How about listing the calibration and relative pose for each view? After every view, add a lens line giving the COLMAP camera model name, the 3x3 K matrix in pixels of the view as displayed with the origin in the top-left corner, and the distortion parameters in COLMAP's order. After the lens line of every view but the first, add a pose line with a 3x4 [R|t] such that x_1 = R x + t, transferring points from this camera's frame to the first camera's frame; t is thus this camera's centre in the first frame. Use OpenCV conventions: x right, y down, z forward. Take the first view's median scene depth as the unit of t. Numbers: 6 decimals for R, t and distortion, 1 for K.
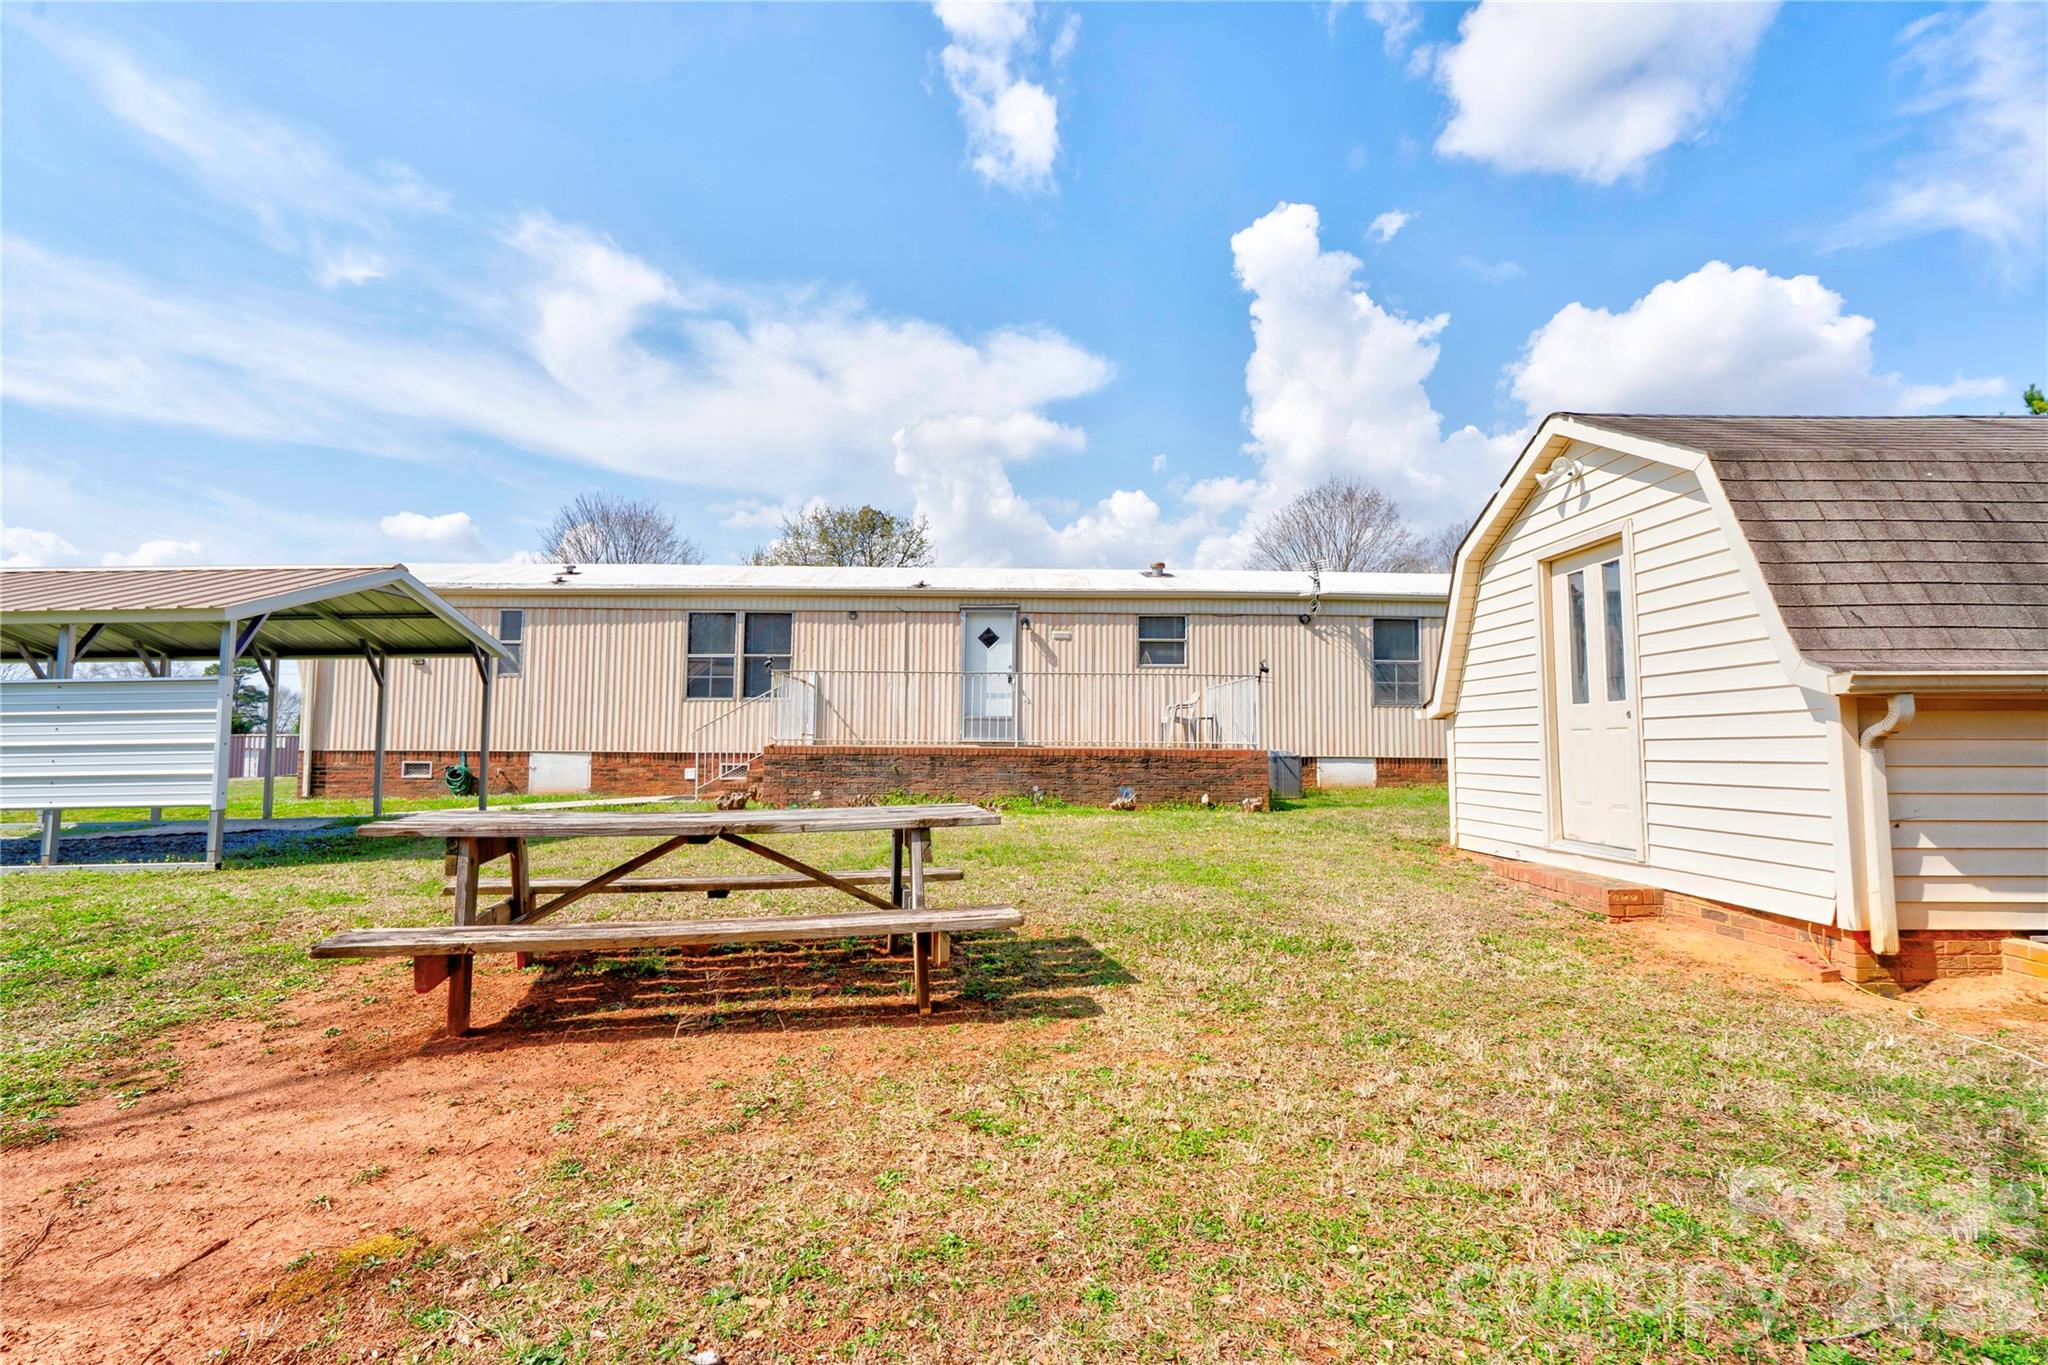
lens RADIAL K [[963.7, 0, 1024.1], [0, 963.7, 743.3], [0, 0, 1]] dist [0.003315, 0.007515]
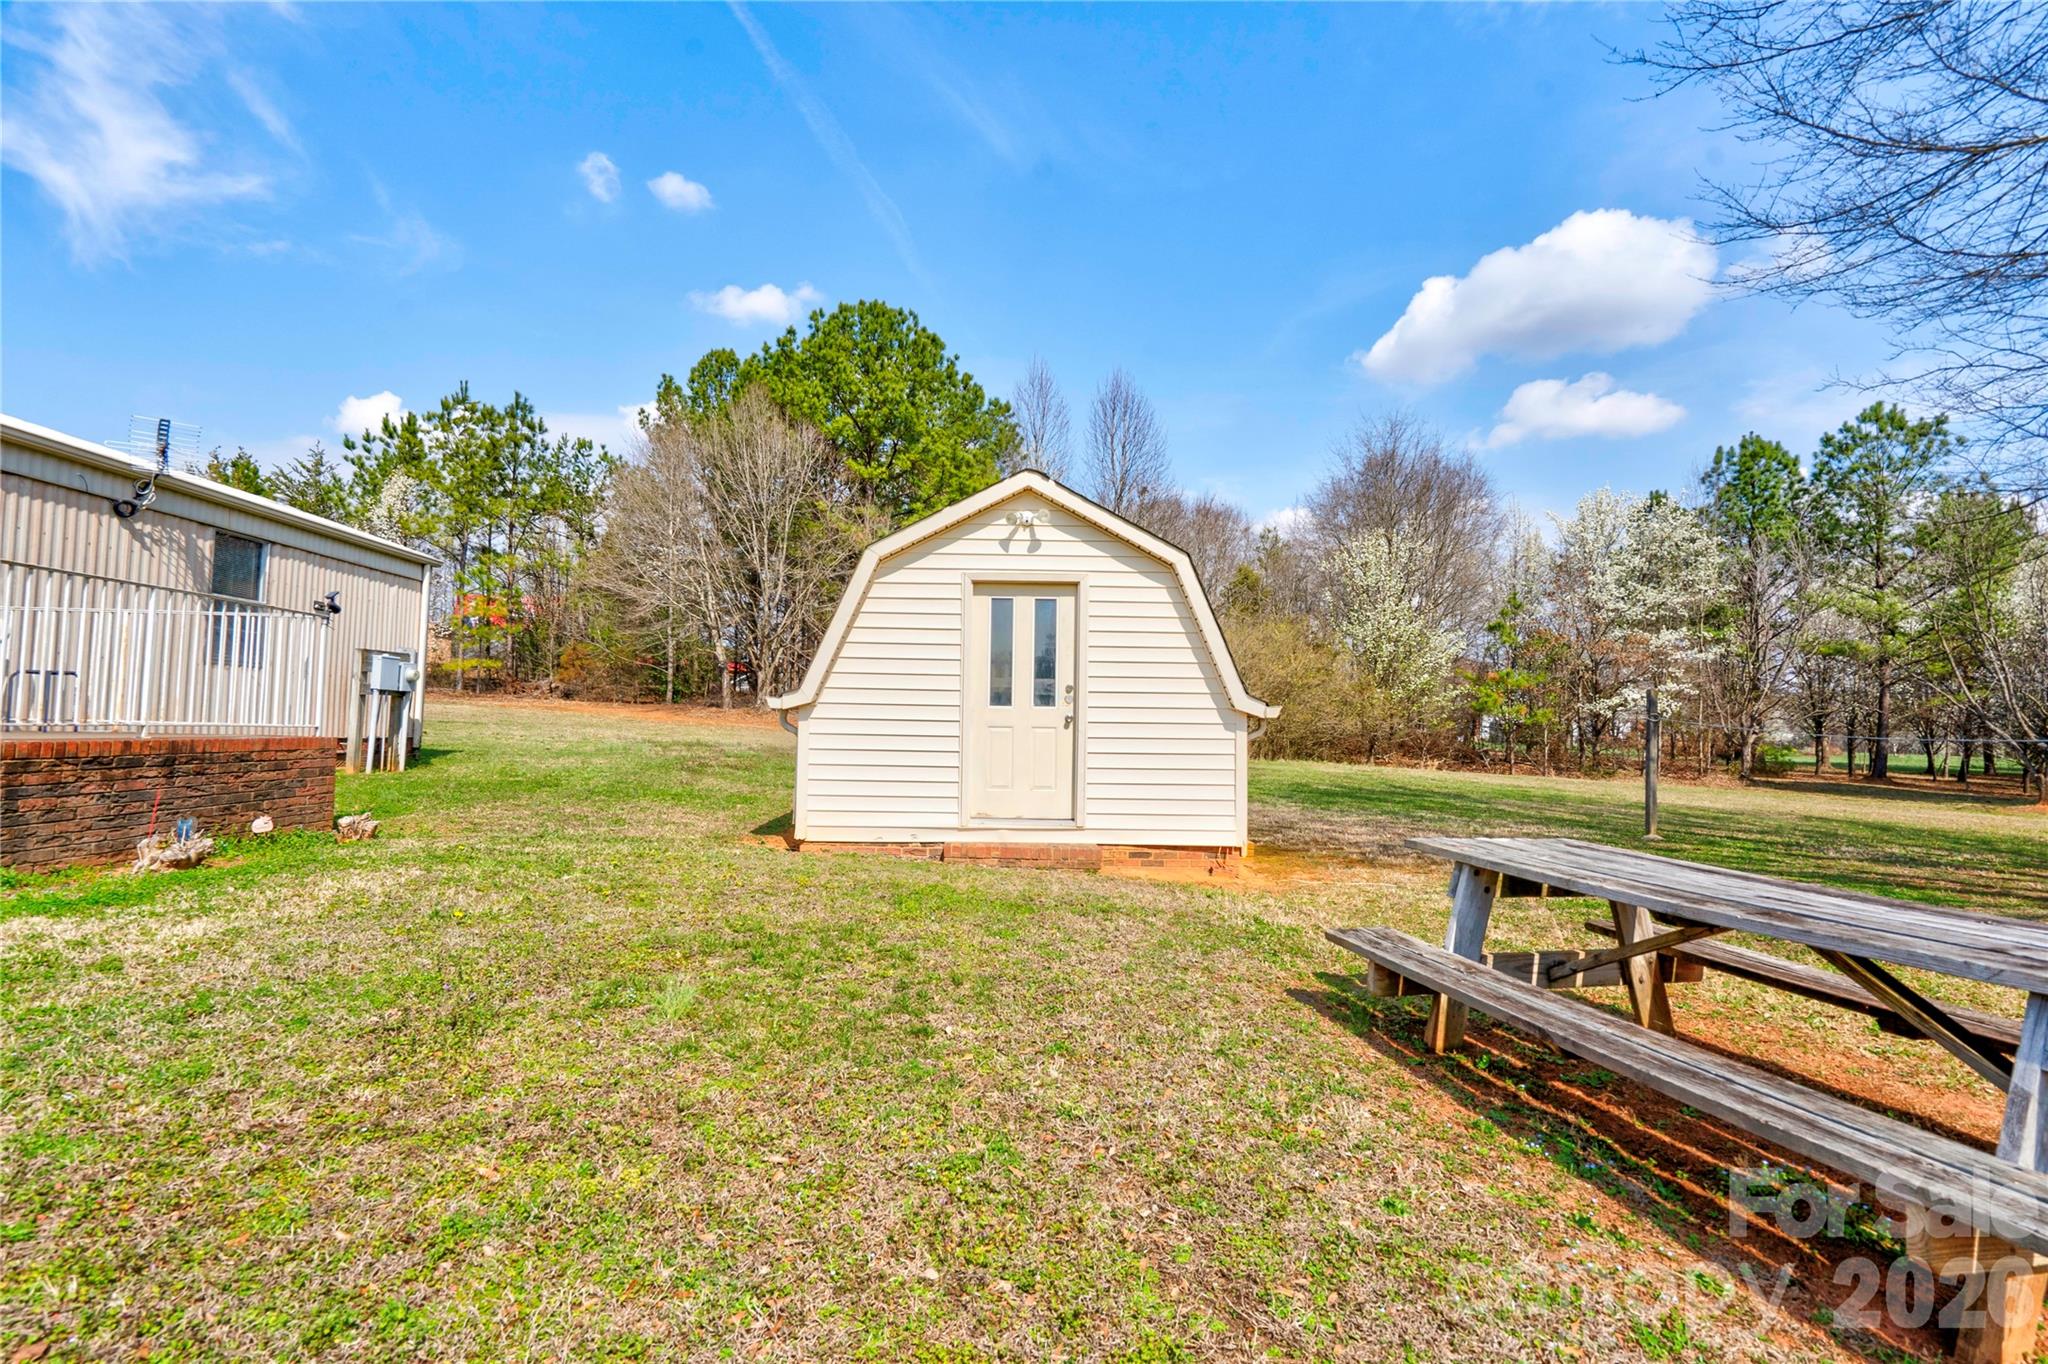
lens RADIAL K [[963.7, 0, 1012.4], [0, 963.7, 679.3], [0, 0, 1]] dist [0.003315, 0.007515]
pose [[0.011505, 0.042667, 0.999023, -0.307935], [-0.021158, 0.998876, -0.042417, -0.010268], [-0.999710, -0.020650, 0.012395, 0.459304]]
